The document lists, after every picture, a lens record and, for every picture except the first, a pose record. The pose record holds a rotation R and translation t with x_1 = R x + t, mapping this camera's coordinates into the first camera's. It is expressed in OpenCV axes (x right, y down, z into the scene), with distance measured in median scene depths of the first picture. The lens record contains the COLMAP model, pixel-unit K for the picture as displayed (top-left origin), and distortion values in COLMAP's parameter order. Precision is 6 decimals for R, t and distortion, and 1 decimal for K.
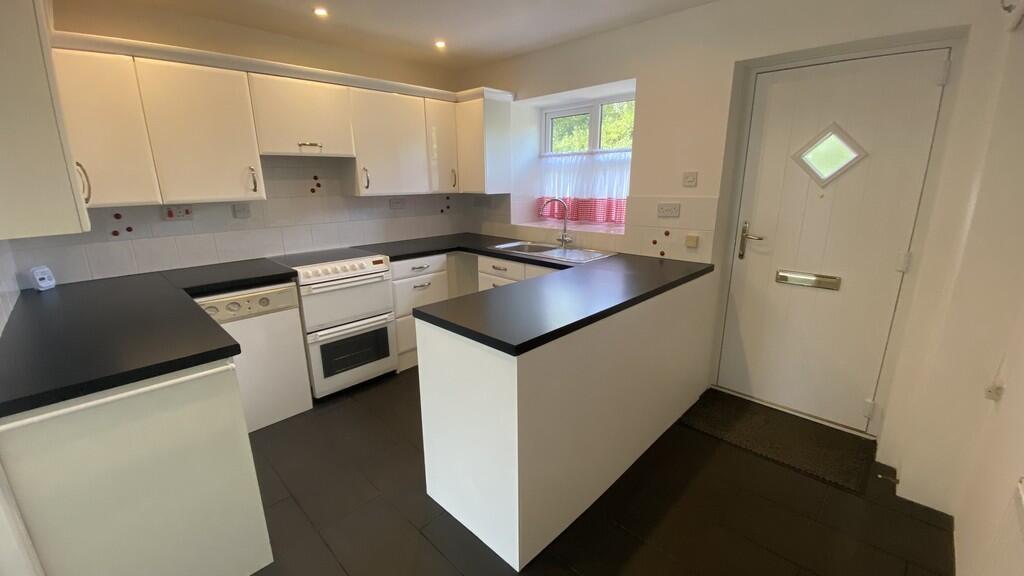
lens RADIAL K [[415.8, 0, 512.0], [0, 415.8, 288.0], [0, 0, 1]] dist [0.021075, -0.022513]
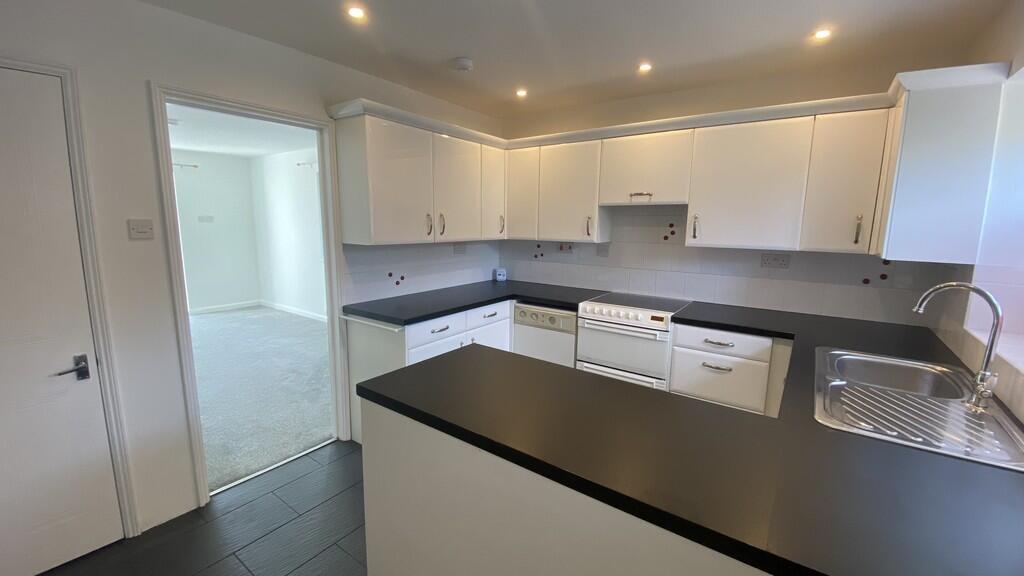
lens RADIAL K [[415.8, 0, 512.0], [0, 415.8, 288.0], [0, 0, 1]] dist [0.021075, -0.022513]
pose [[0.137935, 0.164606, -0.976667, 0.508298], [-0.268419, 0.955403, 0.123113, -0.154986], [0.953376, 0.245174, 0.175967, 0.546250]]
